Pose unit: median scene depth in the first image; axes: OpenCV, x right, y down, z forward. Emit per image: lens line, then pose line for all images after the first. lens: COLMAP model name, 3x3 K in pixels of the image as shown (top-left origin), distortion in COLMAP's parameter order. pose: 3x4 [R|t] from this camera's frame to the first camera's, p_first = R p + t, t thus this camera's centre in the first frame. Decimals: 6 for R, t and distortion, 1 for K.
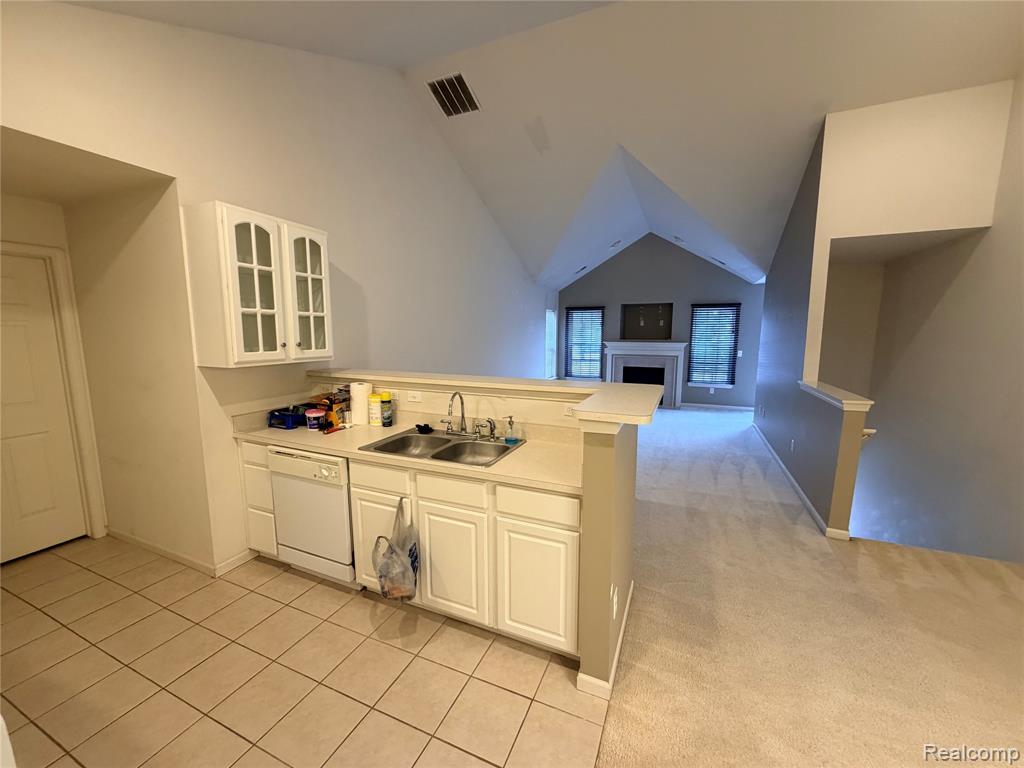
lens RADIAL K [[407.9, 0, 512.0], [0, 407.9, 384.0], [0, 0, 1]] dist [0.000538, 0.000061]
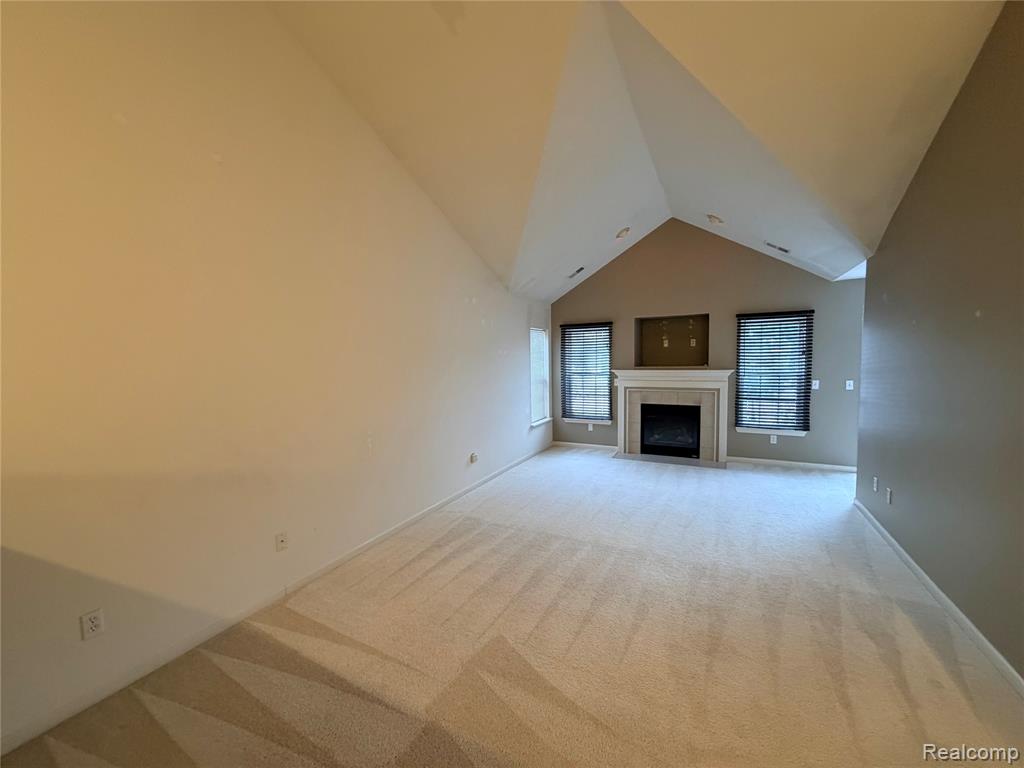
lens RADIAL K [[407.9, 0, 512.0], [0, 407.9, 384.0], [0, 0, 1]] dist [0.000538, 0.000061]
pose [[0.997586, -0.014708, -0.067867, 0.100508], [0.010268, 0.997812, -0.065312, -0.034932], [0.068679, 0.064458, 0.995554, 0.281116]]
